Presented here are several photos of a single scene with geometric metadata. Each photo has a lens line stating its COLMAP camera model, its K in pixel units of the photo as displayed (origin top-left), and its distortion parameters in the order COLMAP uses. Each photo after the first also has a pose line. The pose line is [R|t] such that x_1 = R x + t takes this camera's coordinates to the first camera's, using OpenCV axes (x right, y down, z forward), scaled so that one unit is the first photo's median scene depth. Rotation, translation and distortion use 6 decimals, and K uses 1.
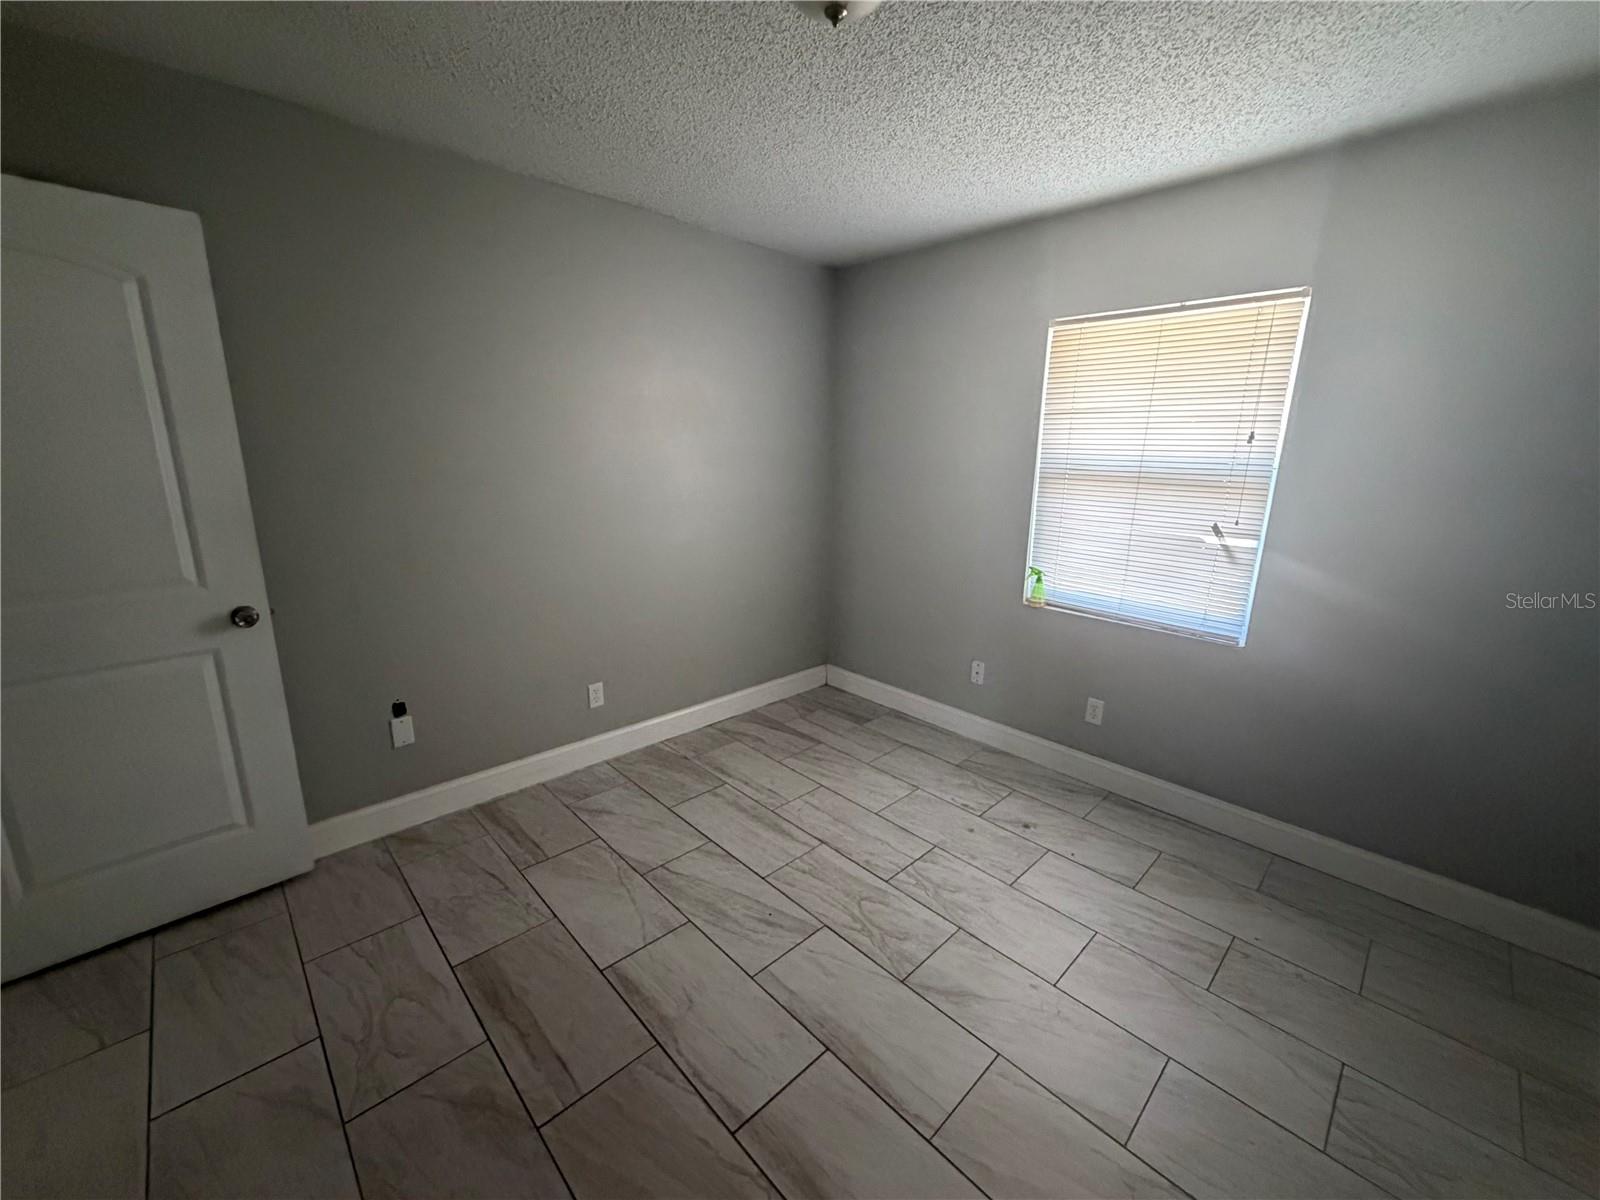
lens RADIAL K [[633.0, 0, 786.8], [0, 633.0, 593.9], [0, 0, 1]] dist [0.000745, -0.000147]
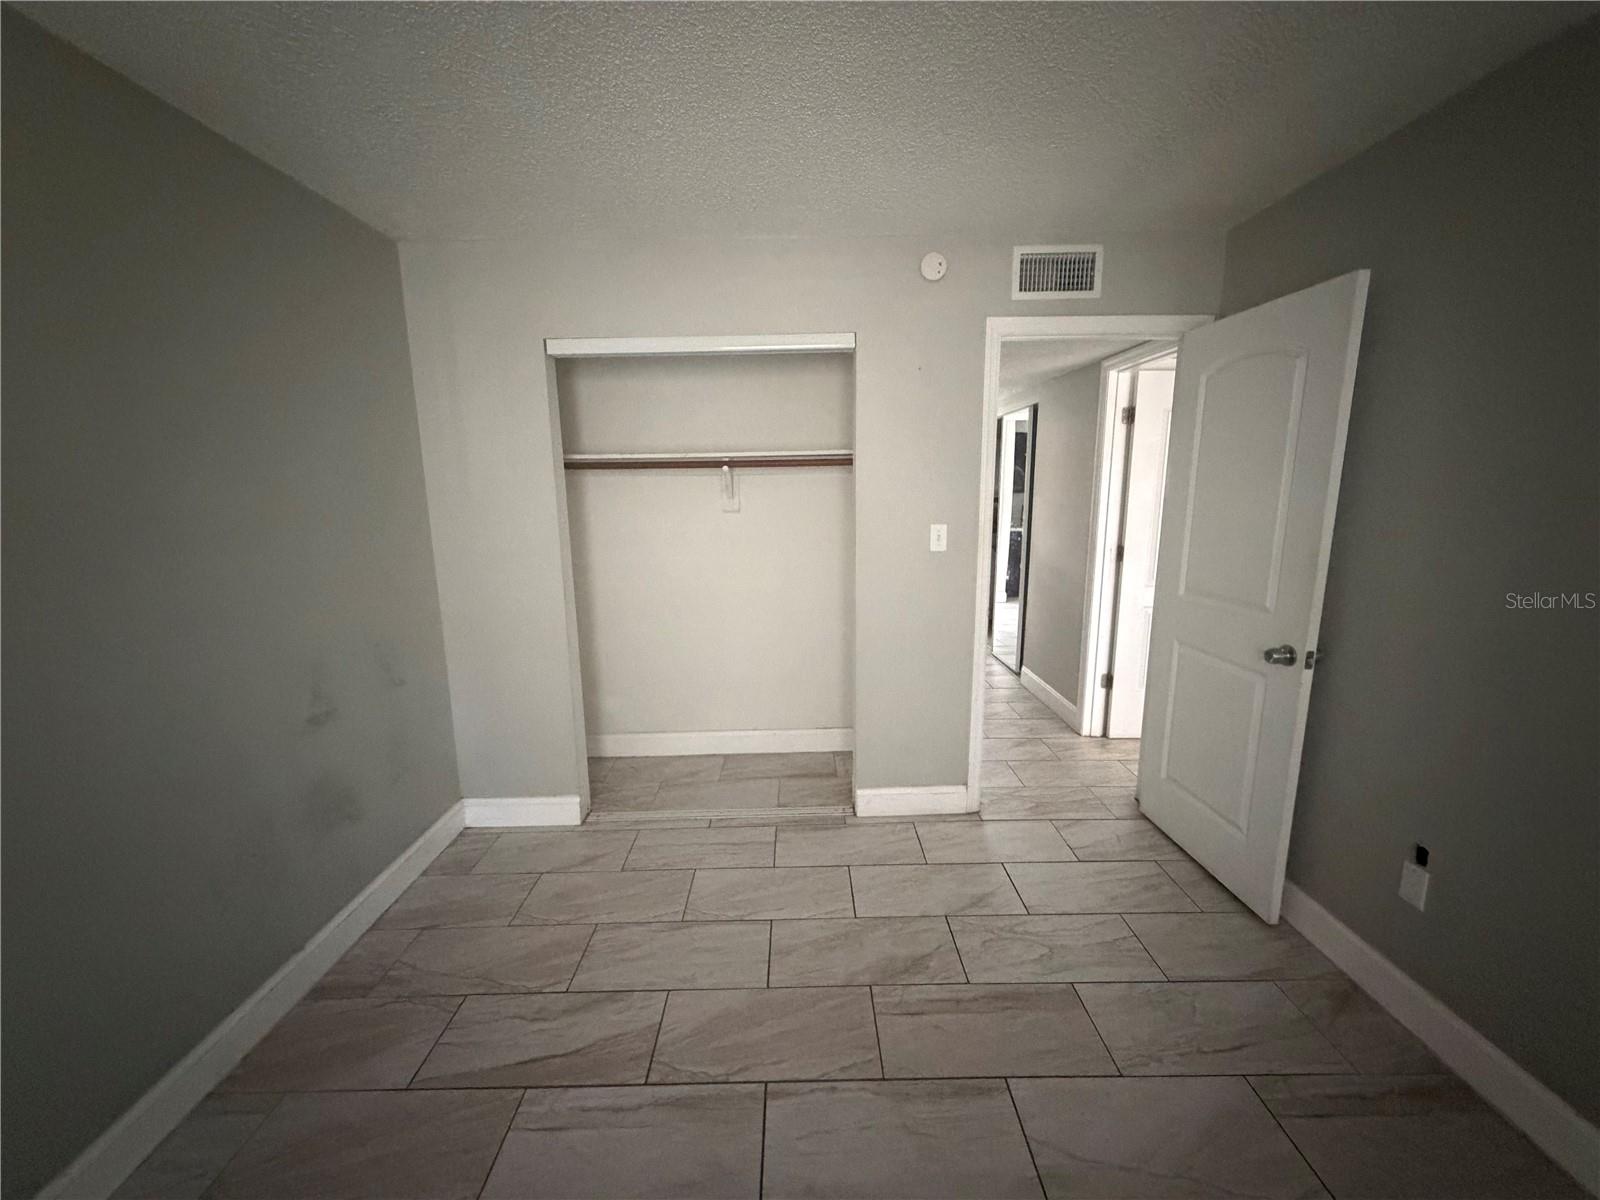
lens RADIAL K [[638.3, 0, 799.3], [0, 638.3, 597.9], [0, 0, 1]] dist [0.000504, -0.000504]
pose [[-0.678740, 0.109575, -0.726158, 0.355690], [-0.168422, 0.939225, 0.299150, -0.188279], [0.714805, 0.325346, -0.619034, 0.849900]]
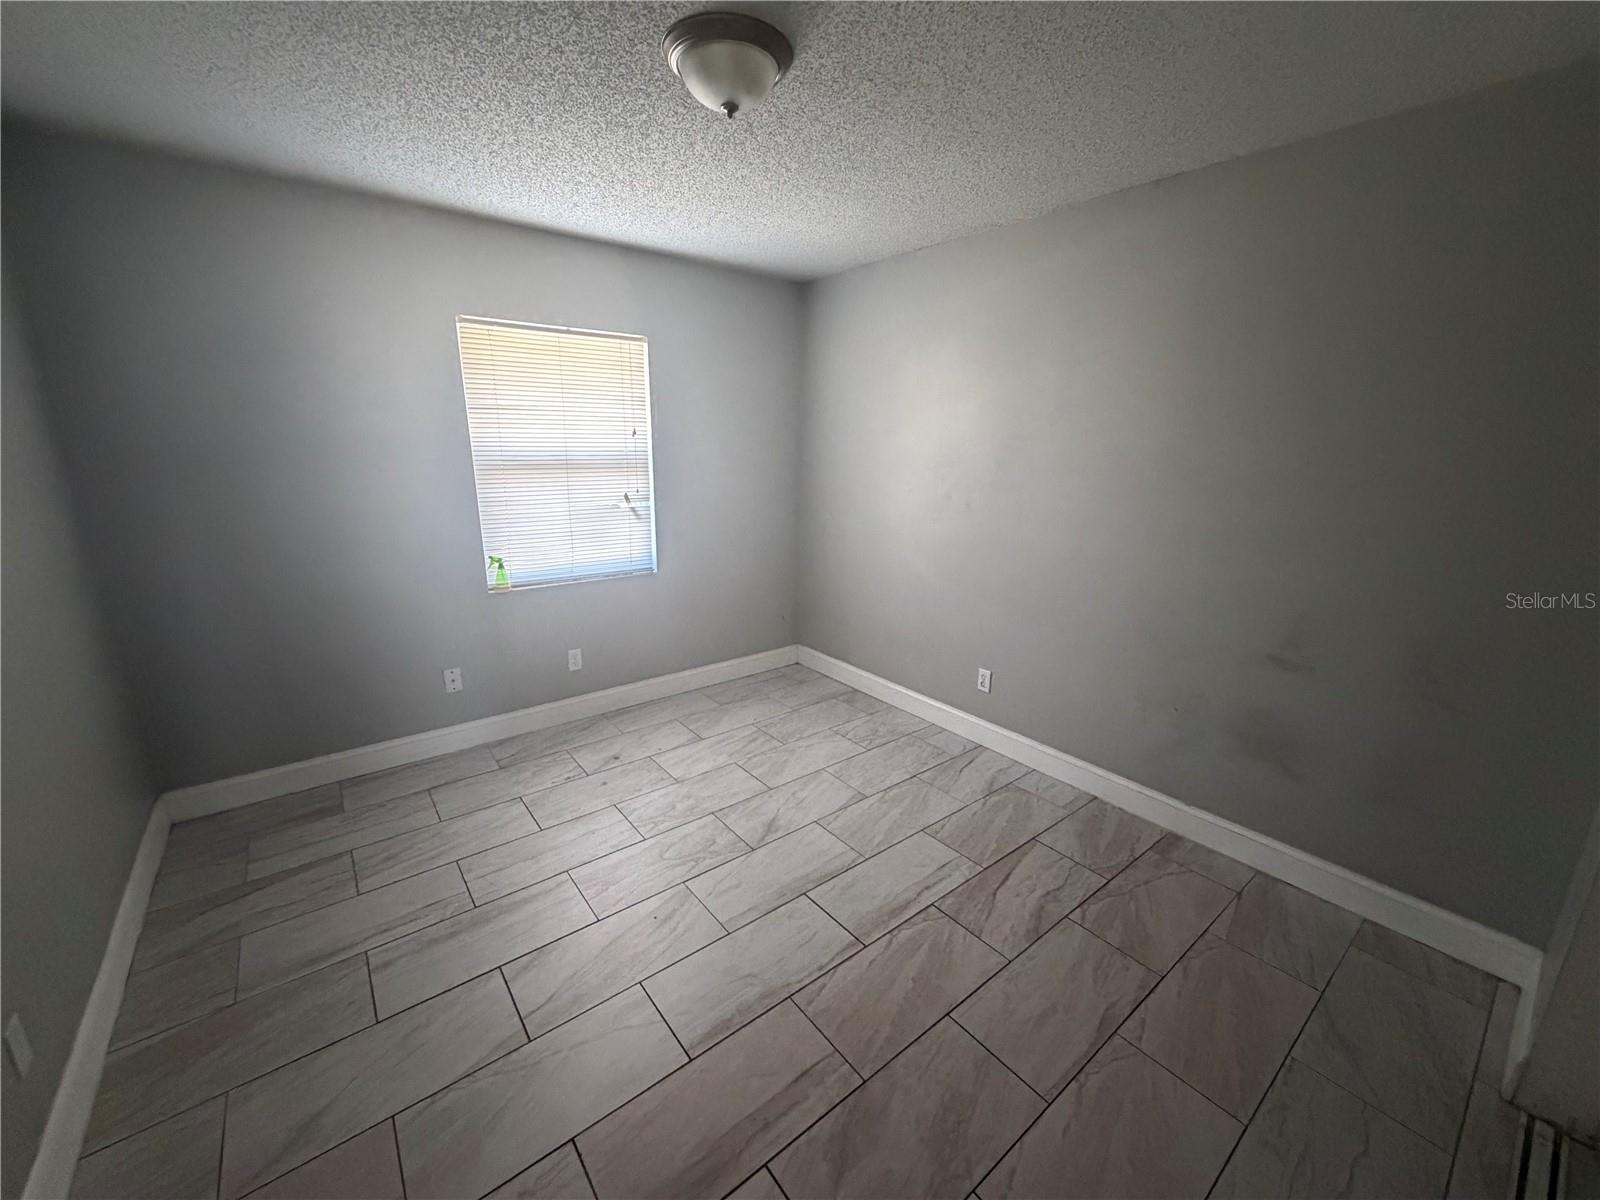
lens RADIAL K [[638.3, 0, 799.3], [0, 638.3, 597.9], [0, 0, 1]] dist [0.000504, -0.000504]
pose [[0.098224, -0.259513, 0.960732, -0.725554], [0.219302, 0.947312, 0.233467, -0.138566], [-0.970700, 0.187758, 0.149960, 0.454441]]
